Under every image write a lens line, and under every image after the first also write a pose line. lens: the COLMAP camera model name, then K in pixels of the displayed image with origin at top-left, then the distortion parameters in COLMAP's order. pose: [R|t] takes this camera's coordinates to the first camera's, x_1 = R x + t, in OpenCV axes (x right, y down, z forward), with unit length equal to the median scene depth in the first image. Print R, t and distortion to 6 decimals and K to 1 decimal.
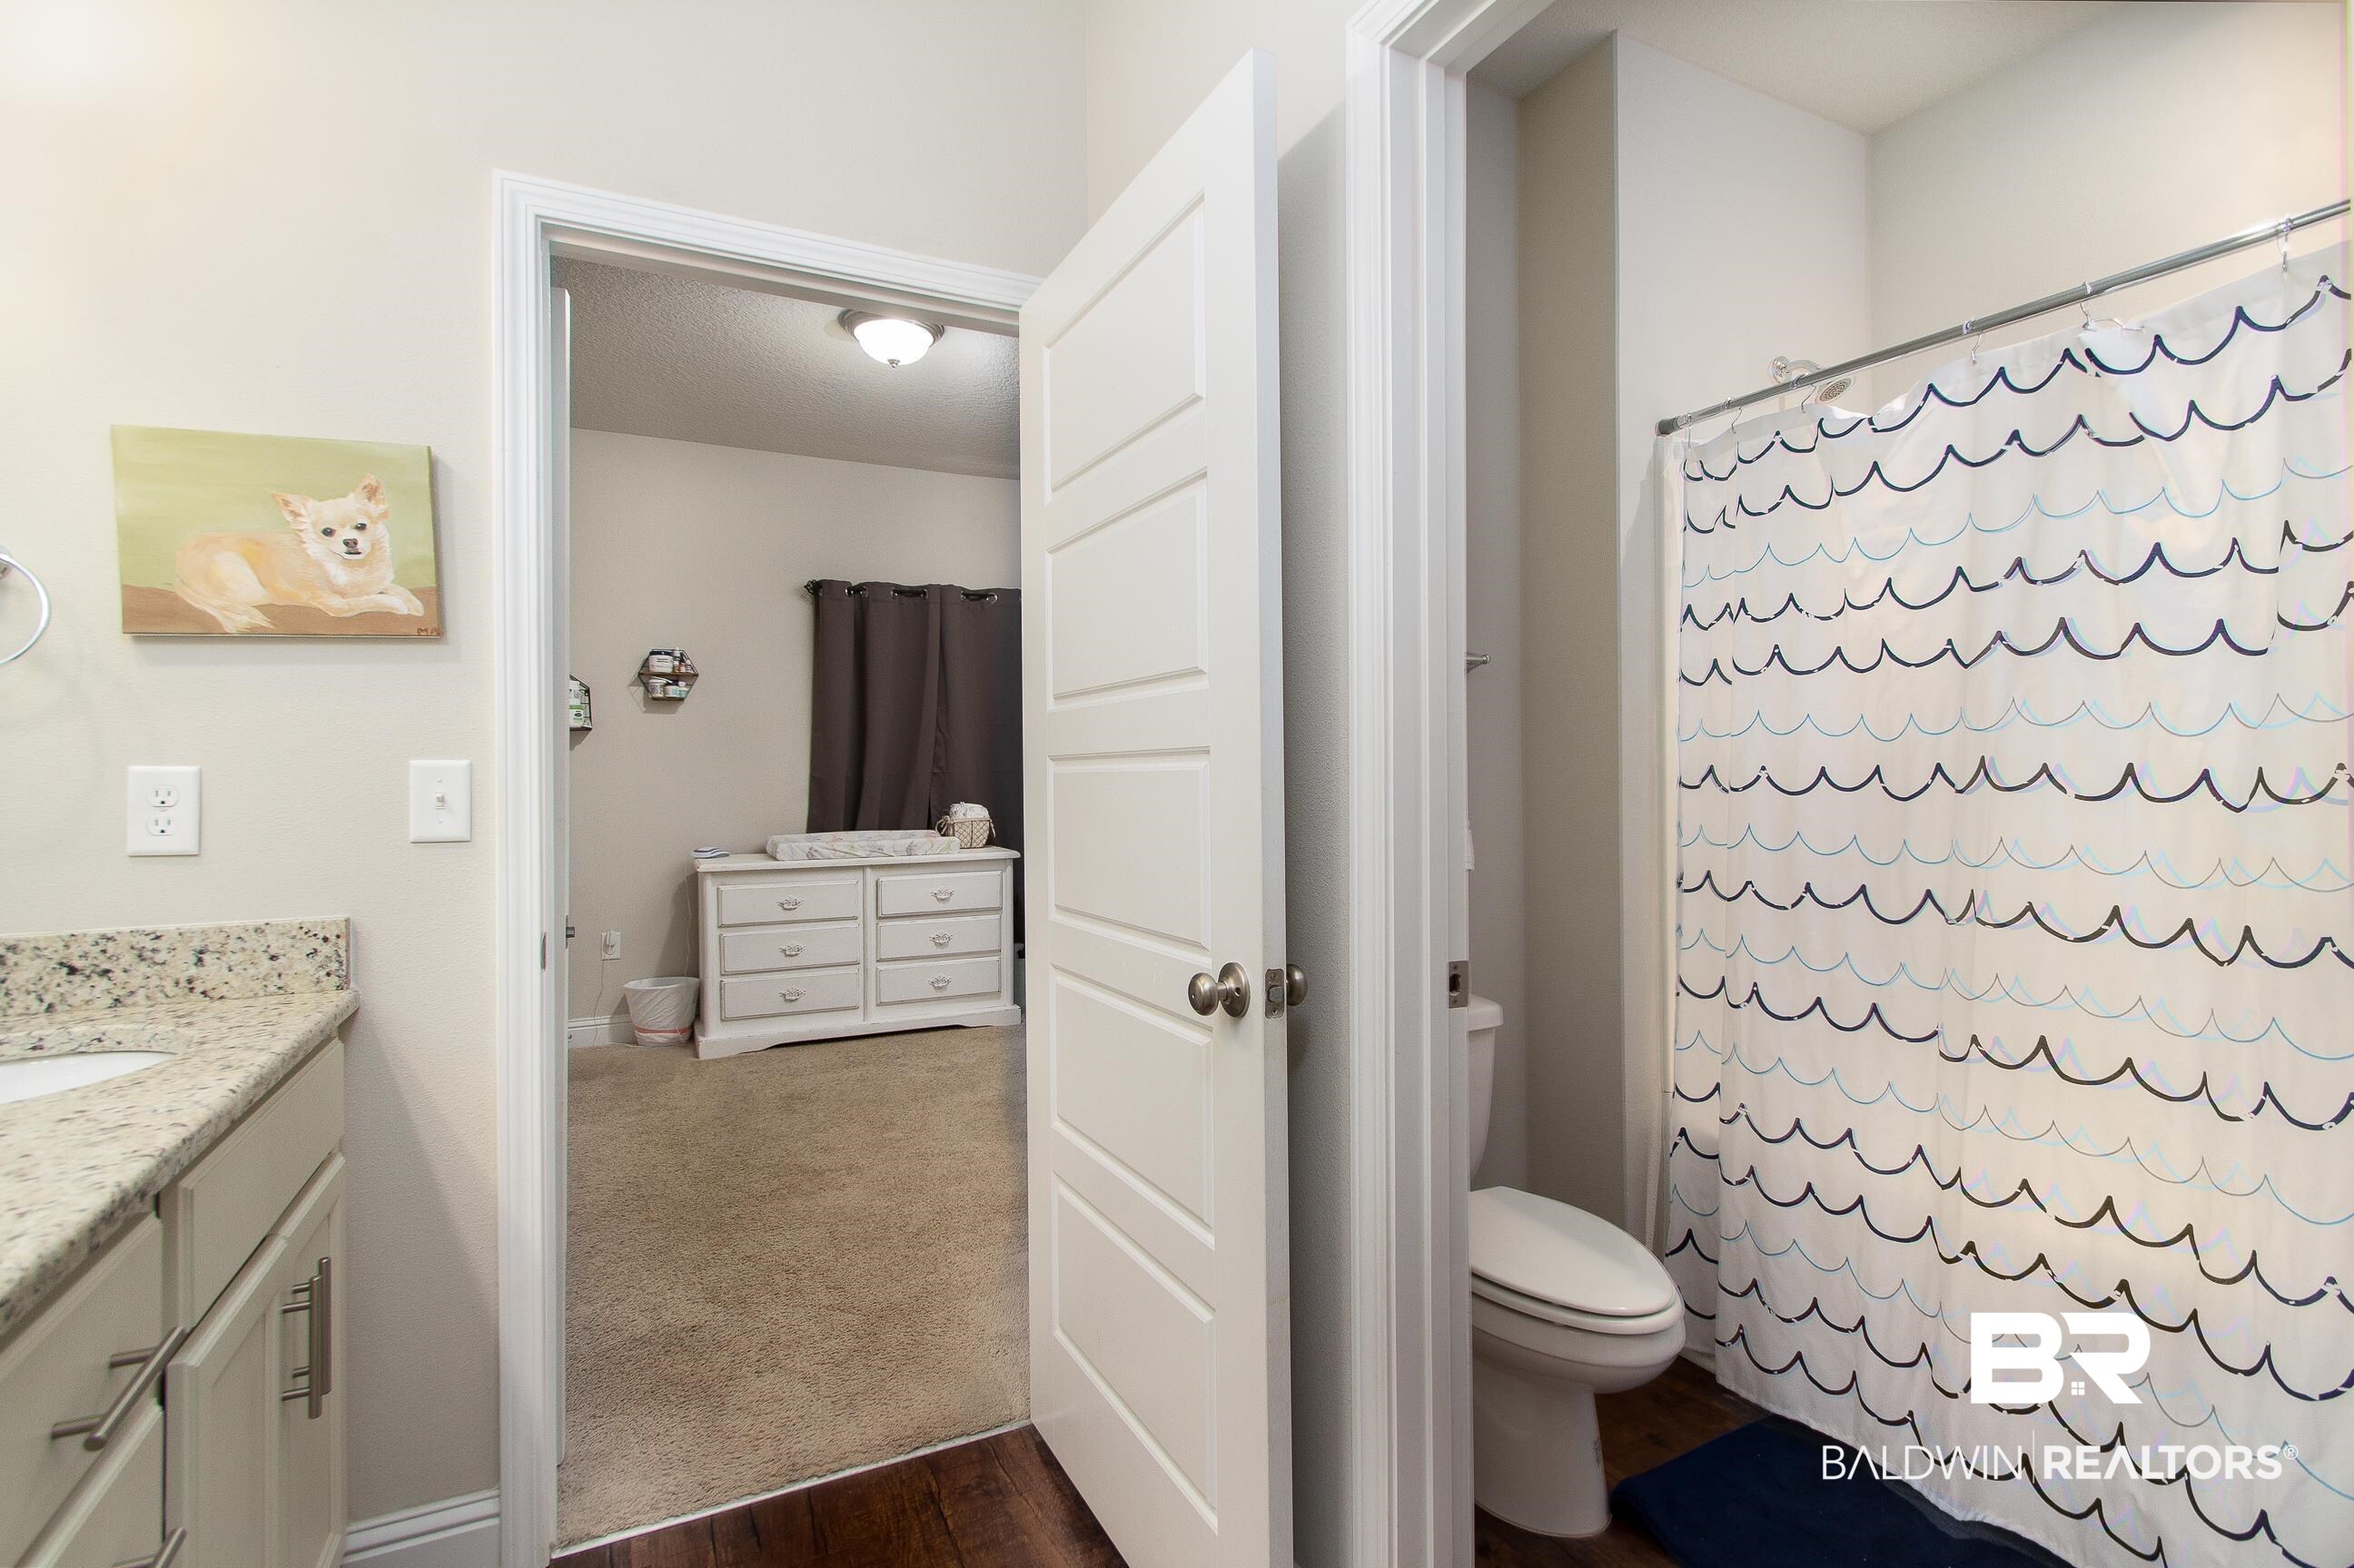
lens RADIAL K [[1095.6, 0, 1168.0], [0, 1095.6, 775.2], [0, 0, 1]] dist [0.007230, -0.004411]
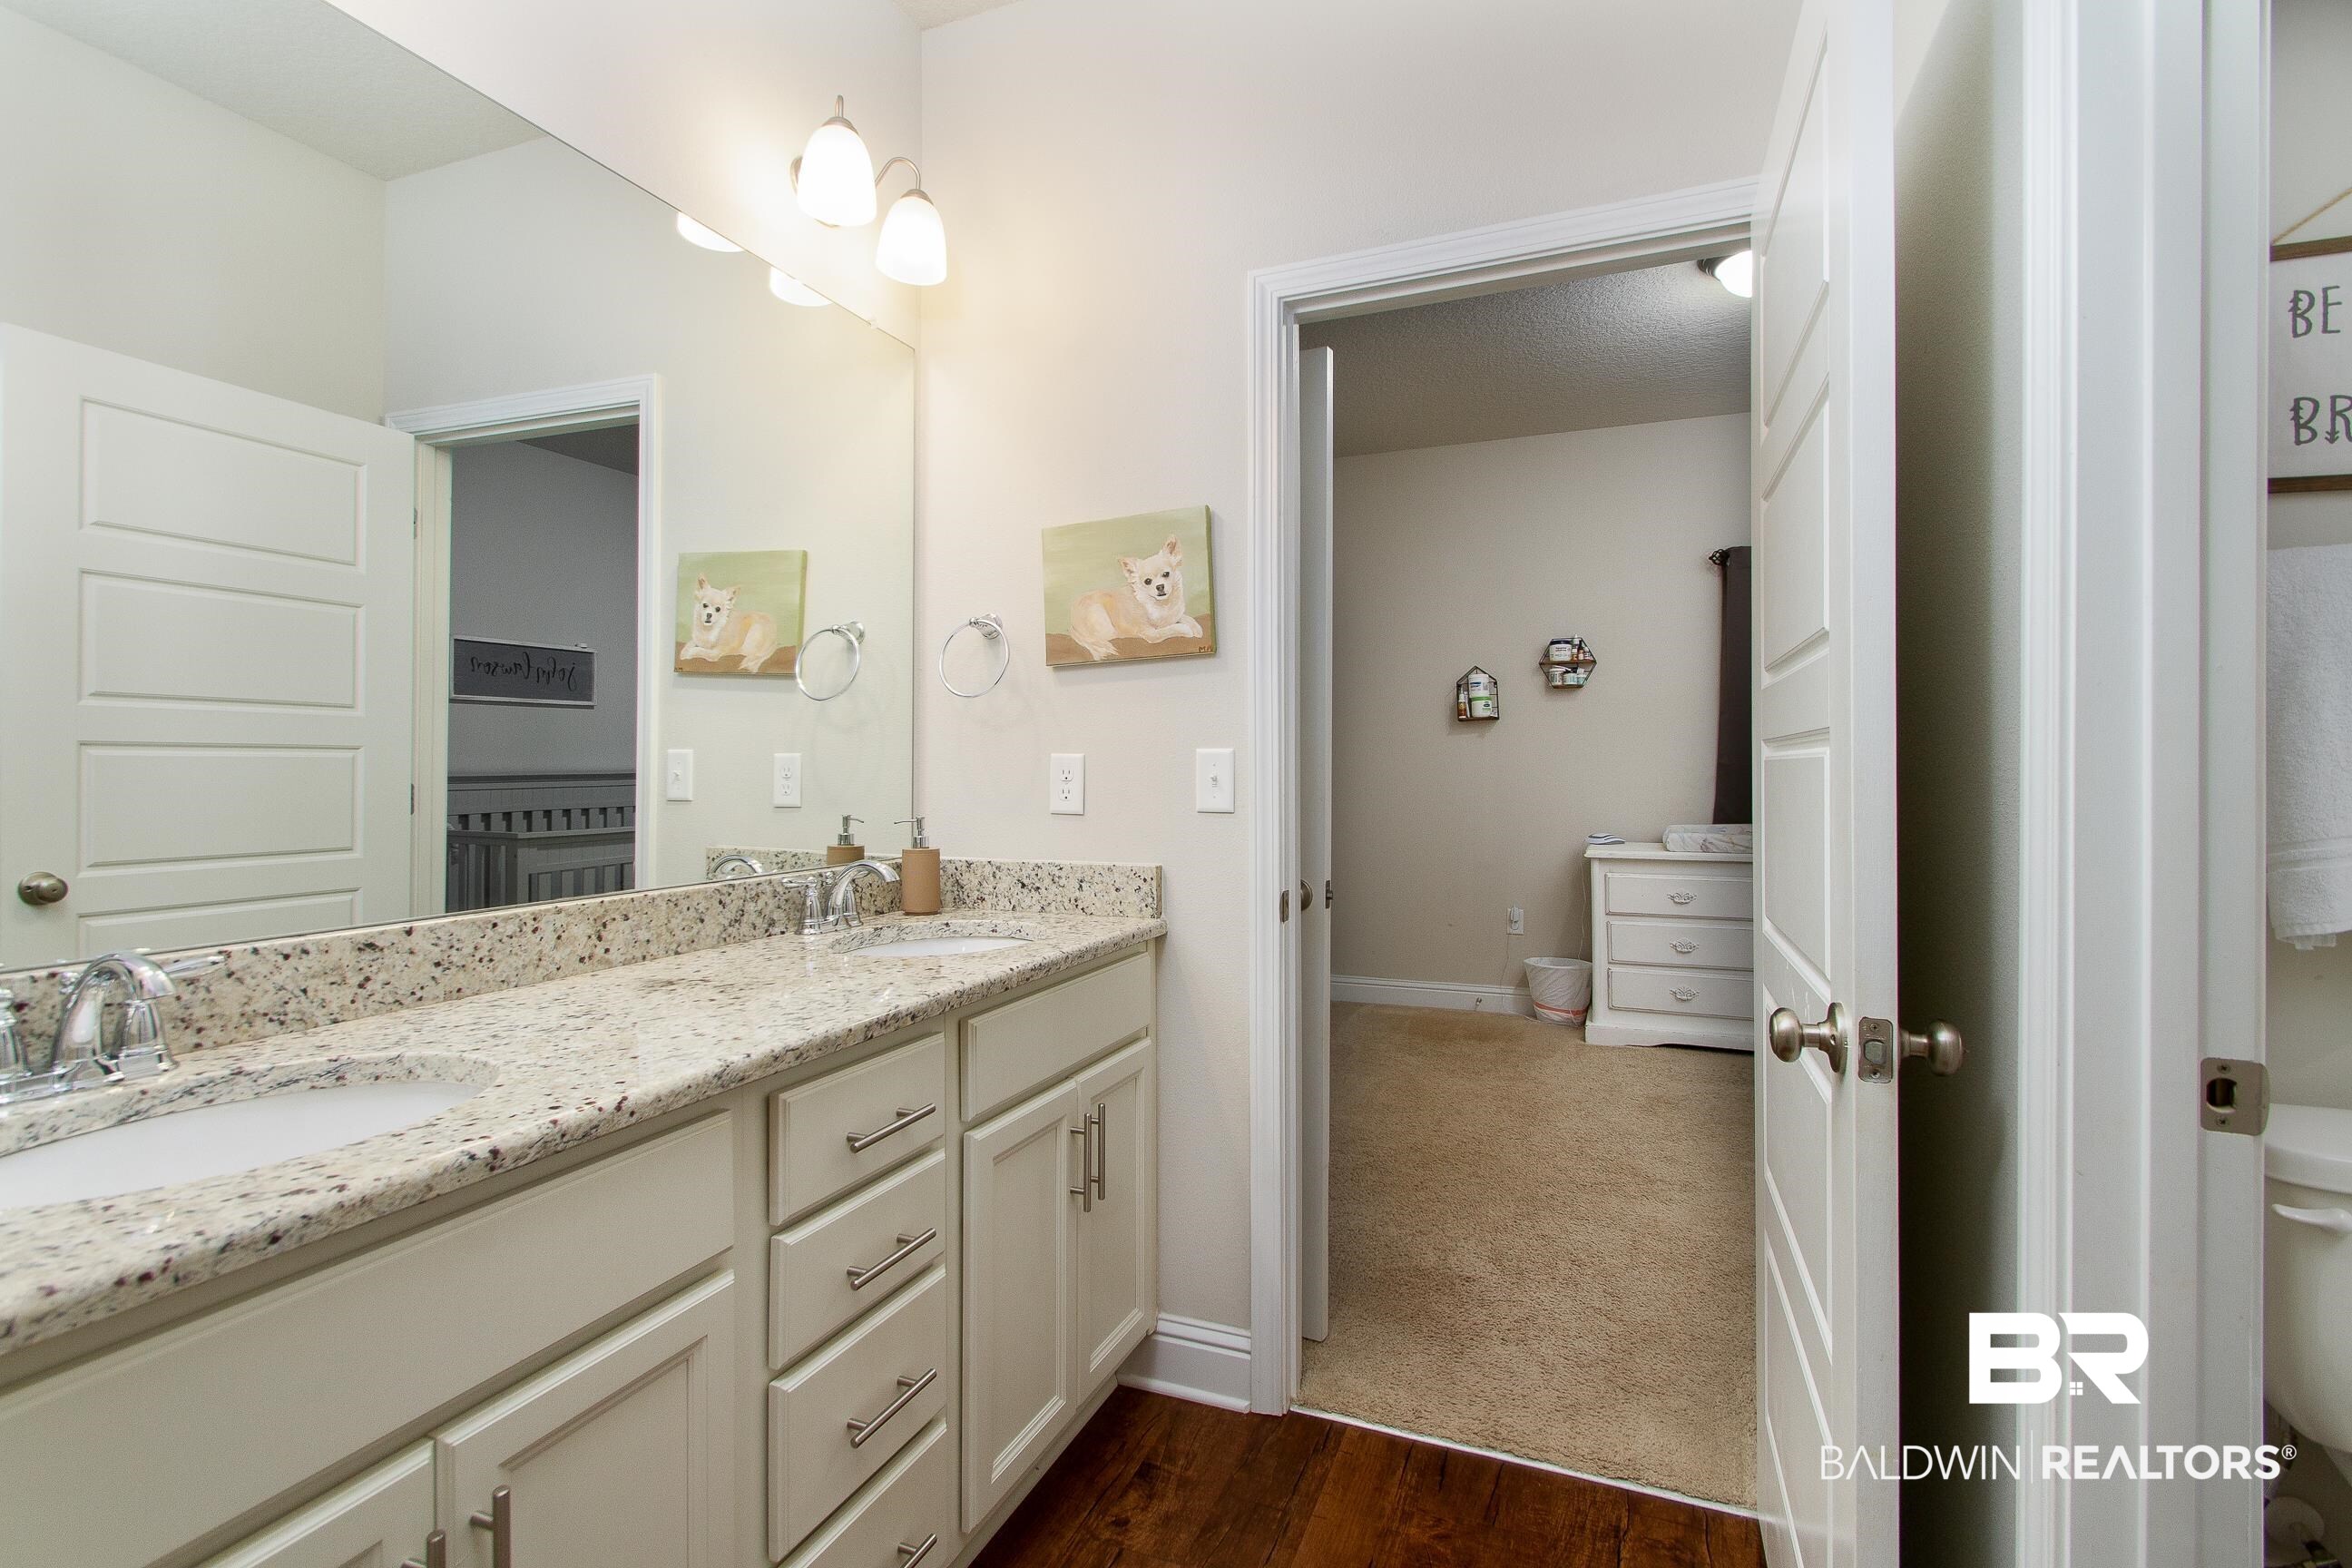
lens RADIAL K [[1094.8, 0, 1116.7], [0, 1094.8, 771.0], [0, 0, 1]] dist [0.007230, -0.004411]
pose [[0.659737, 0.010713, -0.751420, 0.221642], [-0.003861, 0.999934, 0.010867, -0.001046], [0.751486, -0.004268, 0.659735, 0.069273]]
